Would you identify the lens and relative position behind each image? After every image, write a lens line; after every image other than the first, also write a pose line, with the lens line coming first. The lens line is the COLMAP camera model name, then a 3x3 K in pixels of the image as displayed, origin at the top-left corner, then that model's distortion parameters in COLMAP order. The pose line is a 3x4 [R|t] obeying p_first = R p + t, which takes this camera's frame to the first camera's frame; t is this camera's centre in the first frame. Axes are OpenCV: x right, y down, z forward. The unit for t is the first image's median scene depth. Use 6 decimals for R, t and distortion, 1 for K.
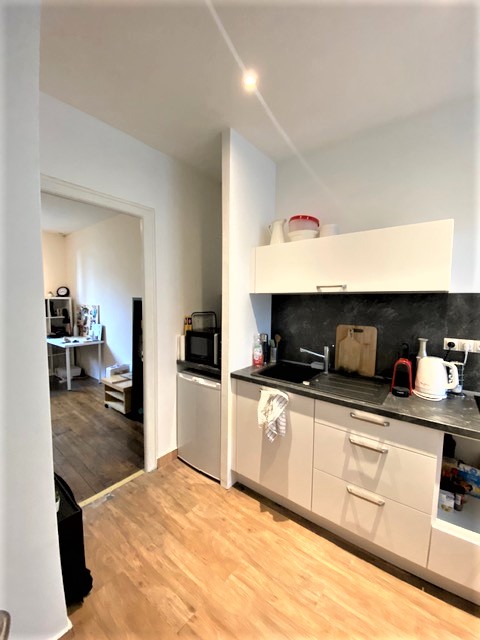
lens RADIAL K [[255.3, 0, 240.7], [0, 255.3, 316.4], [0, 0, 1]] dist [-0.000241, -0.000009]
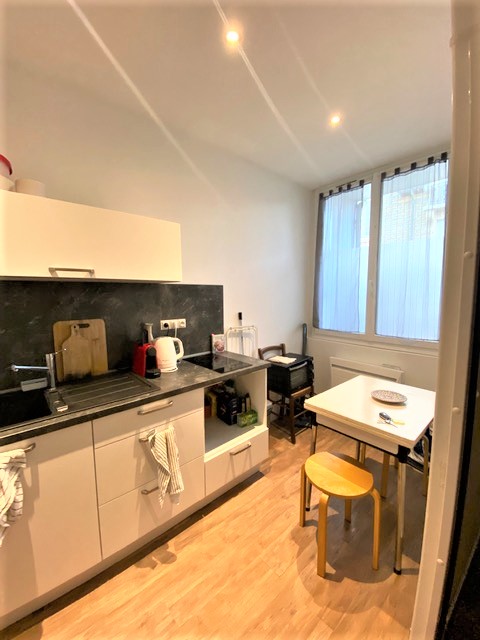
lens RADIAL K [[258.3, 0, 240.0], [0, 258.3, 320.0], [0, 0, 1]] dist [-0.000339, -0.000121]
pose [[0.169100, -0.108795, 0.979576, -0.315960], [0.069240, 0.992745, 0.098305, -0.012027], [-0.983164, 0.051203, 0.175406, 0.386572]]
